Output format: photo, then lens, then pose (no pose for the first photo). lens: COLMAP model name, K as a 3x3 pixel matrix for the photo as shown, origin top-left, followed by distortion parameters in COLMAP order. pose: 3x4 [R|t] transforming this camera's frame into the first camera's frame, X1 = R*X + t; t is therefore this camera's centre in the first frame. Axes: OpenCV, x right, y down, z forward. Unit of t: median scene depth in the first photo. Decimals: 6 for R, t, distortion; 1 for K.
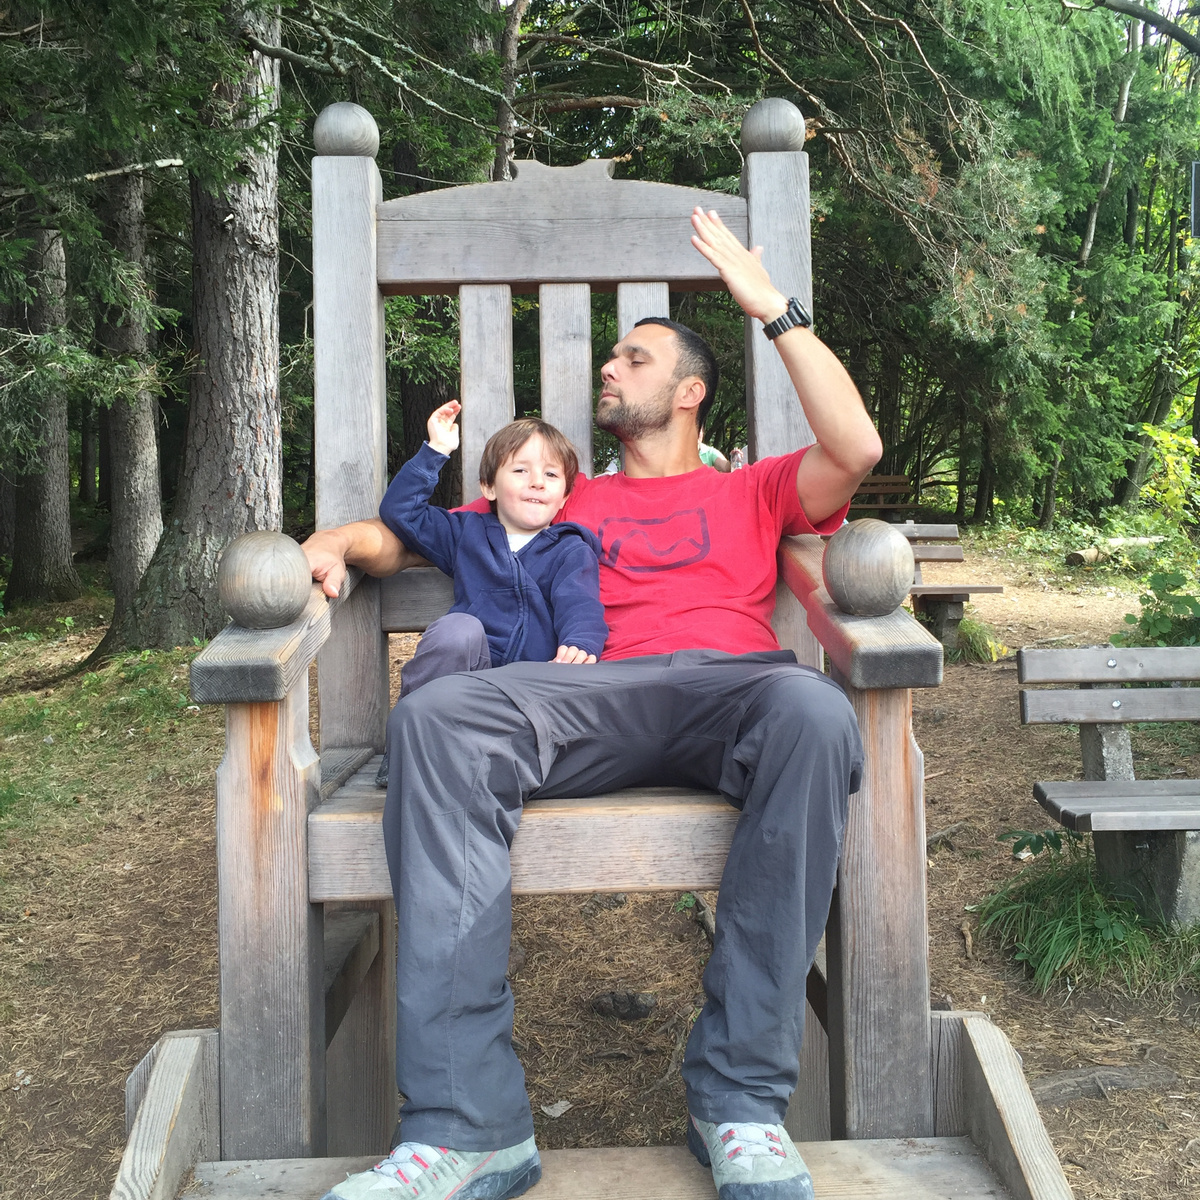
lens RADIAL K [[1344.6, 0, 588.4], [0, 1344.6, 630.2], [0, 0, 1]] dist [0.054061, -0.016613]
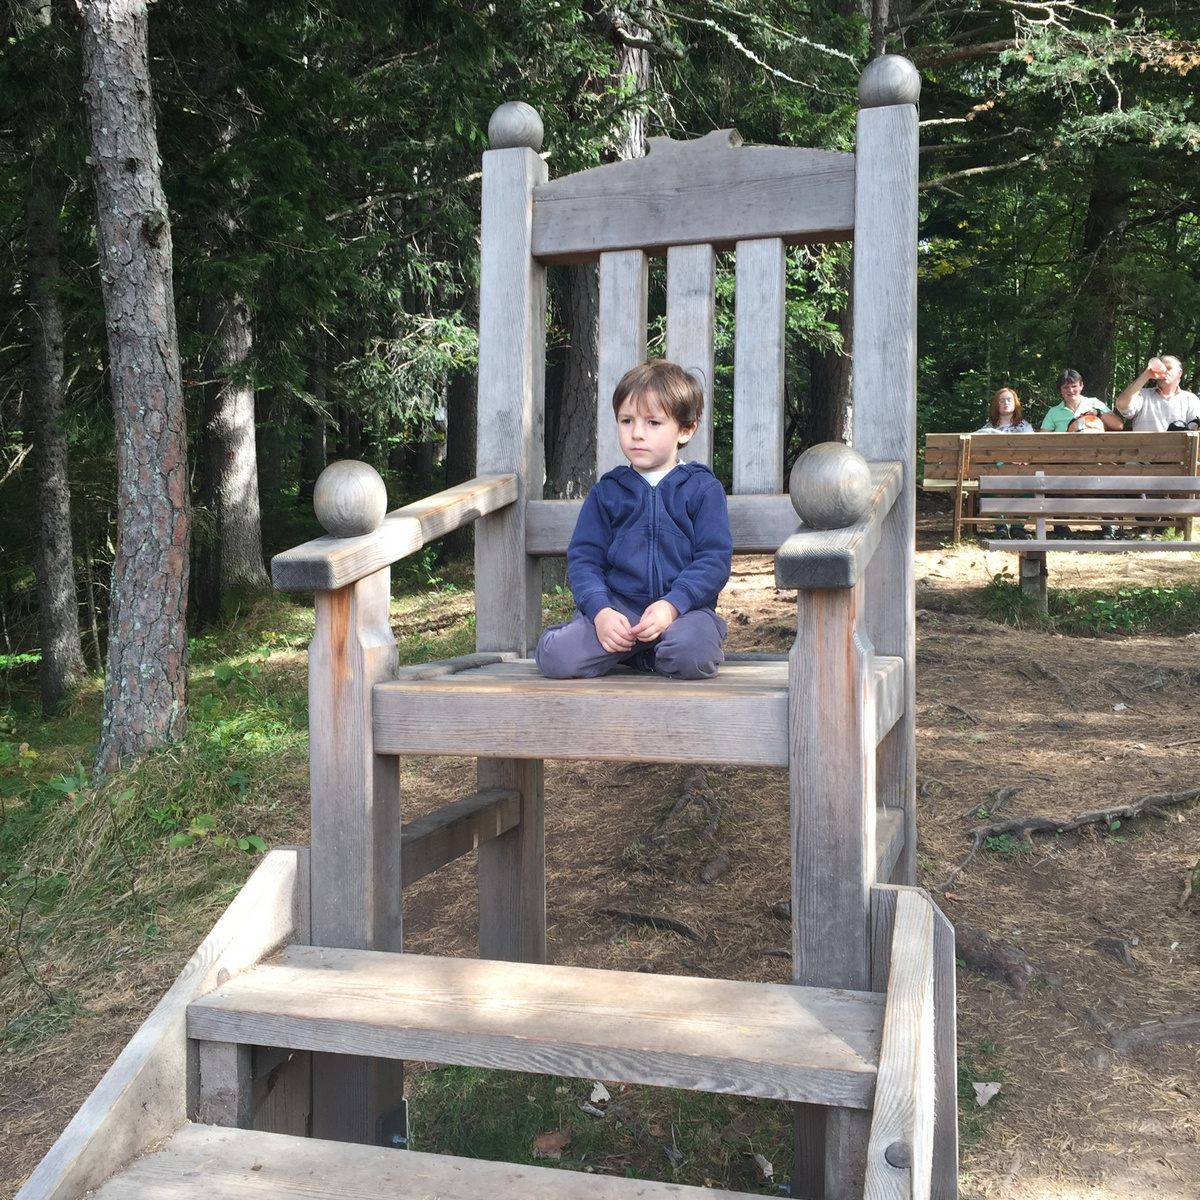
lens RADIAL K [[1287.6, 0, 562.6], [0, 1287.6, 639.9], [0, 0, 1]] dist [0.070953, -0.064507]
pose [[0.946757, 0.032857, -0.320268, 0.053931], [-0.020329, 0.998895, 0.042382, 0.006129], [0.321306, -0.033615, 0.946378, -0.014522]]
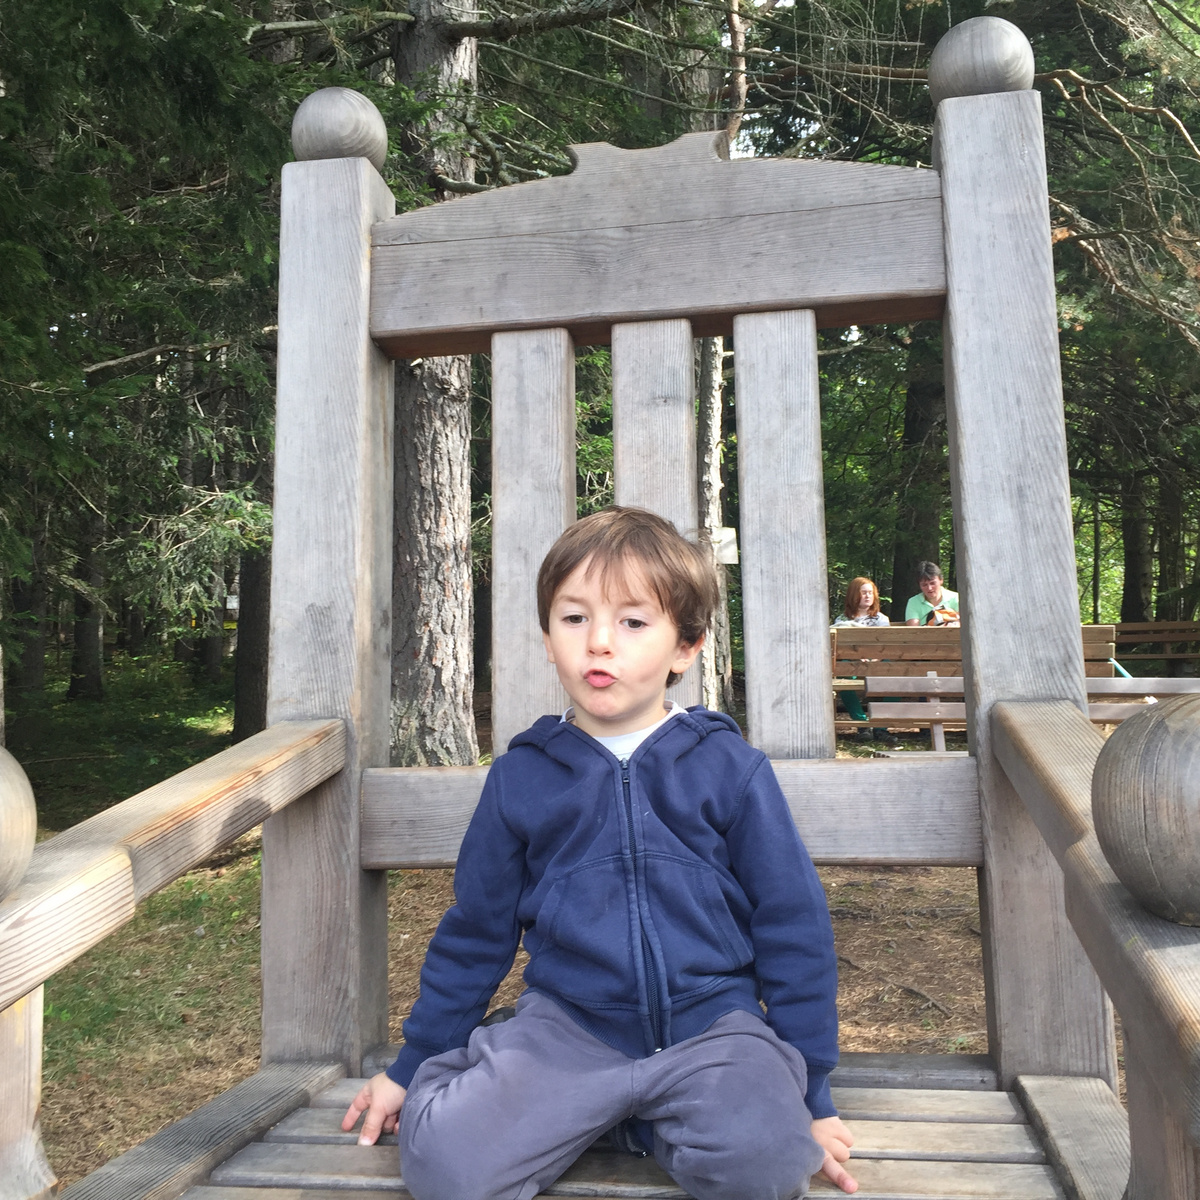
lens RADIAL K [[1402.6, 0, 565.7], [0, 1402.6, 627.9], [0, 0, 1]] dist [0.072127, -0.106509]
pose [[0.982413, -0.019049, -0.185745, 0.014560], [-0.002380, 0.993424, -0.114471, -0.008127], [0.186704, 0.112900, 0.975907, 0.080630]]
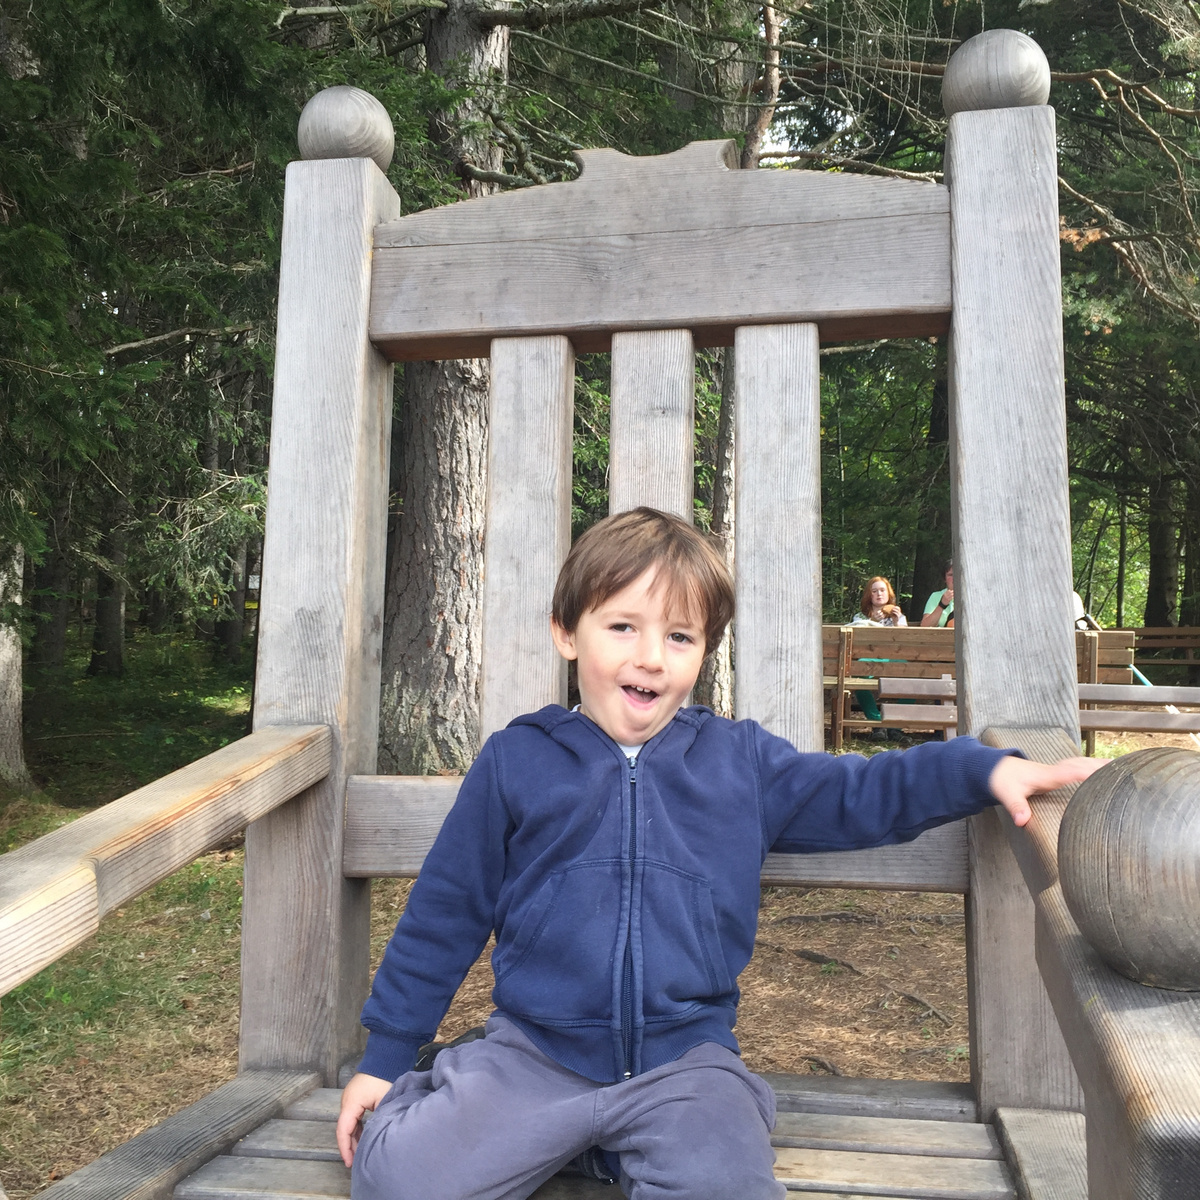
lens RADIAL K [[1405.3, 0, 556.1], [0, 1405.3, 631.7], [0, 0, 1]] dist [0.050116, -0.053602]
pose [[0.978657, 0.009775, -0.205268, 0.017149], [-0.031724, 0.994080, -0.103911, -0.010529], [0.203038, 0.108206, 0.973174, 0.081916]]
